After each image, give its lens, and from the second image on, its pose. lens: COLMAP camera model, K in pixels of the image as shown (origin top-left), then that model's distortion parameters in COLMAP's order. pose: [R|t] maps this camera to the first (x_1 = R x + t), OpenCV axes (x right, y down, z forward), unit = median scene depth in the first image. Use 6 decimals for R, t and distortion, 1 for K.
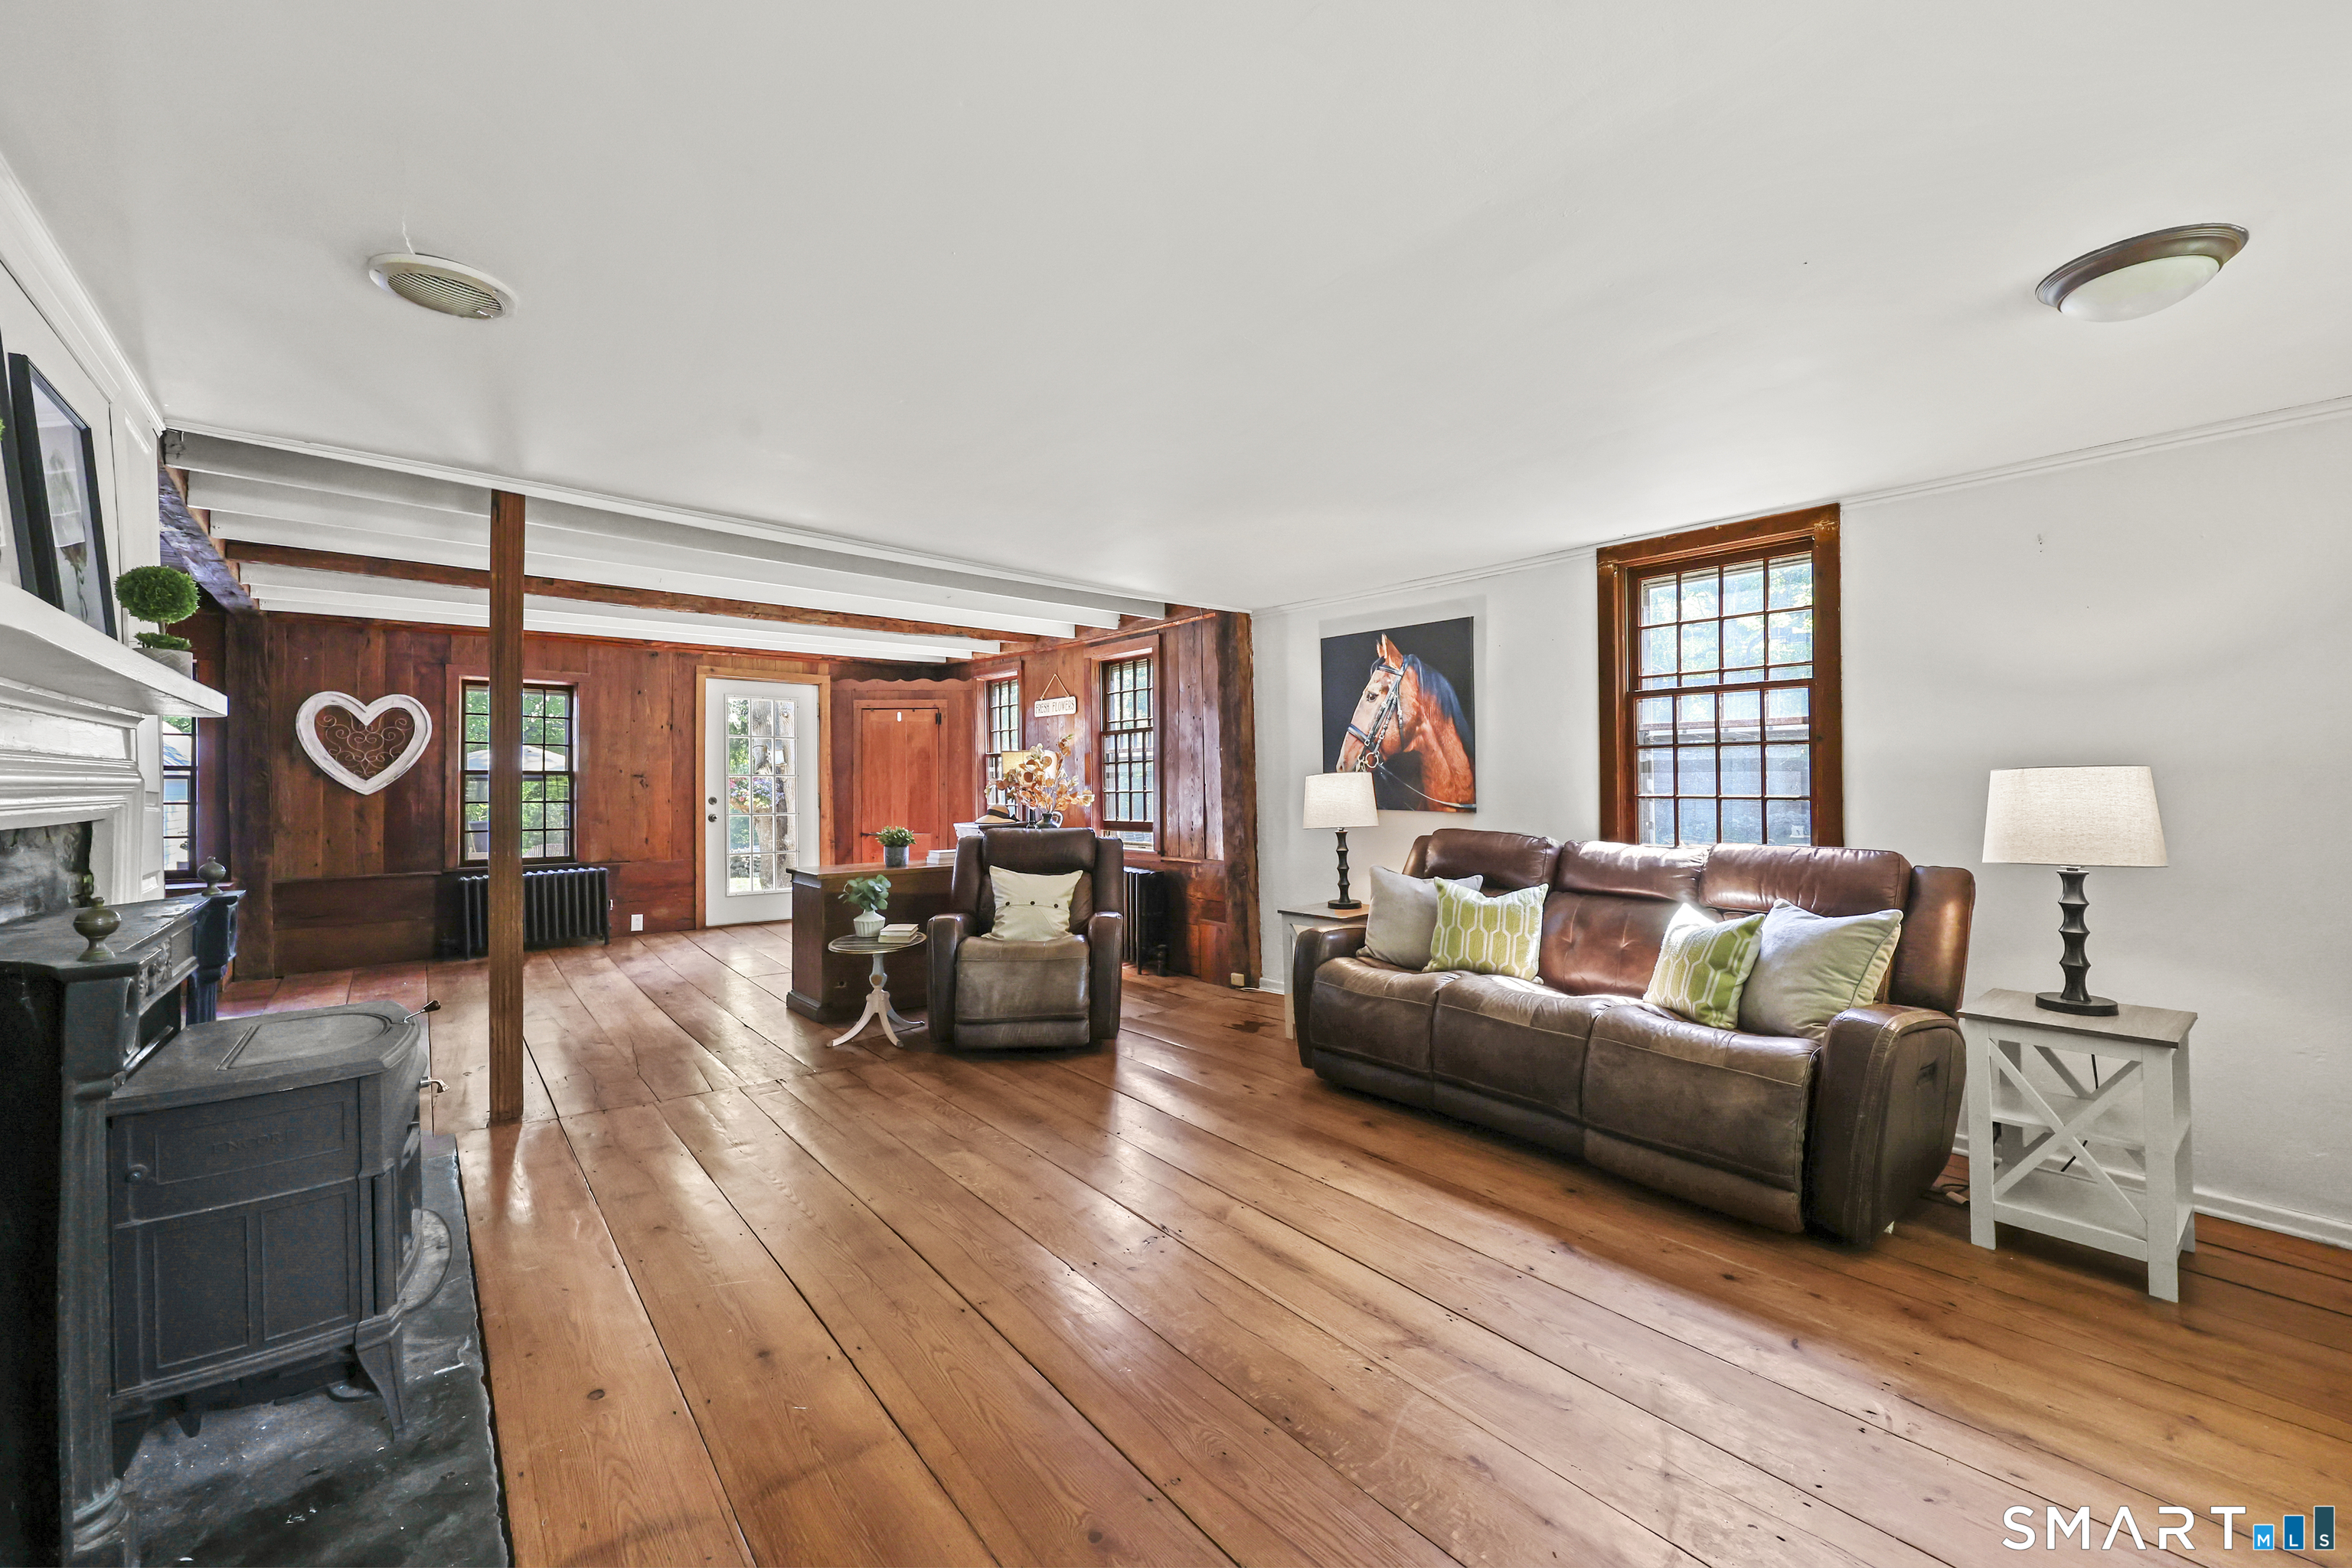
lens RADIAL K [[945.6, 0, 1179.2], [0, 945.6, 786.1], [0, 0, 1]] dist [0.000380, 0.000241]
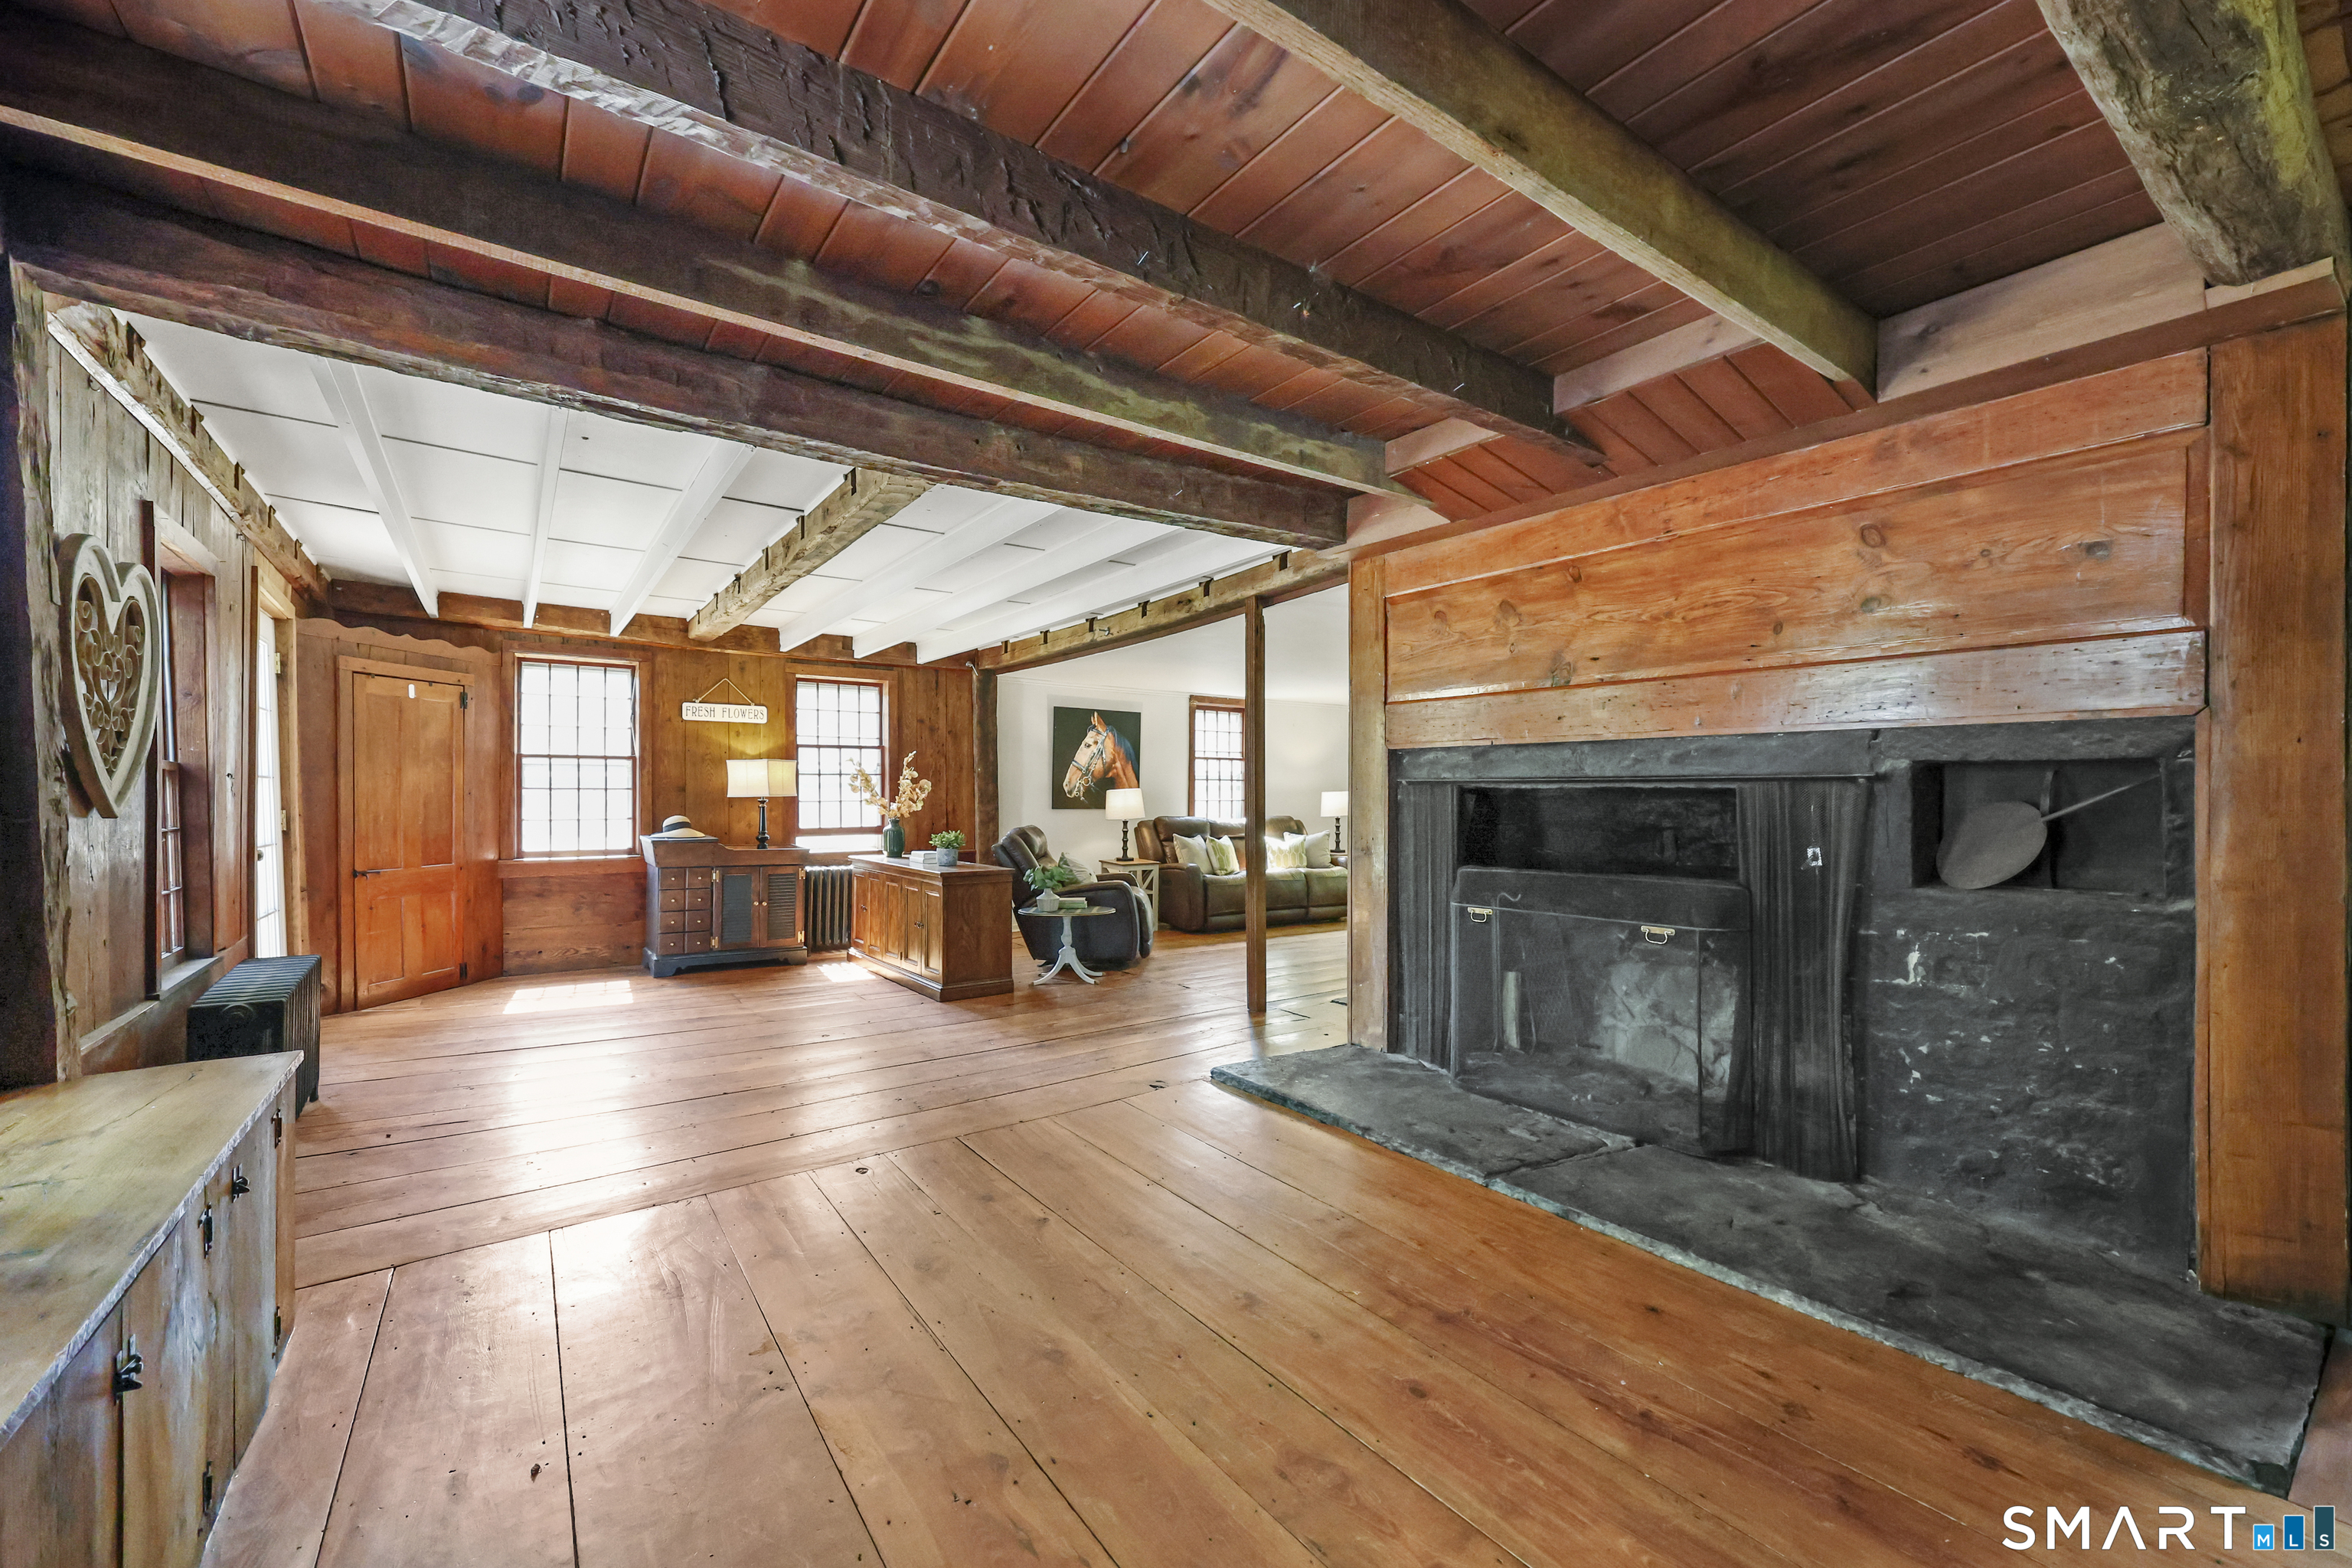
lens RADIAL K [[945.6, 0, 1176.5], [0, 945.6, 793.5], [0, 0, 1]] dist [0.000380, 0.000241]
pose [[0.073684, -0.001584, 0.997280, -1.585965], [-0.004013, 0.999990, 0.001885, -0.008398], [-0.997274, -0.004141, 0.073677, 0.712666]]
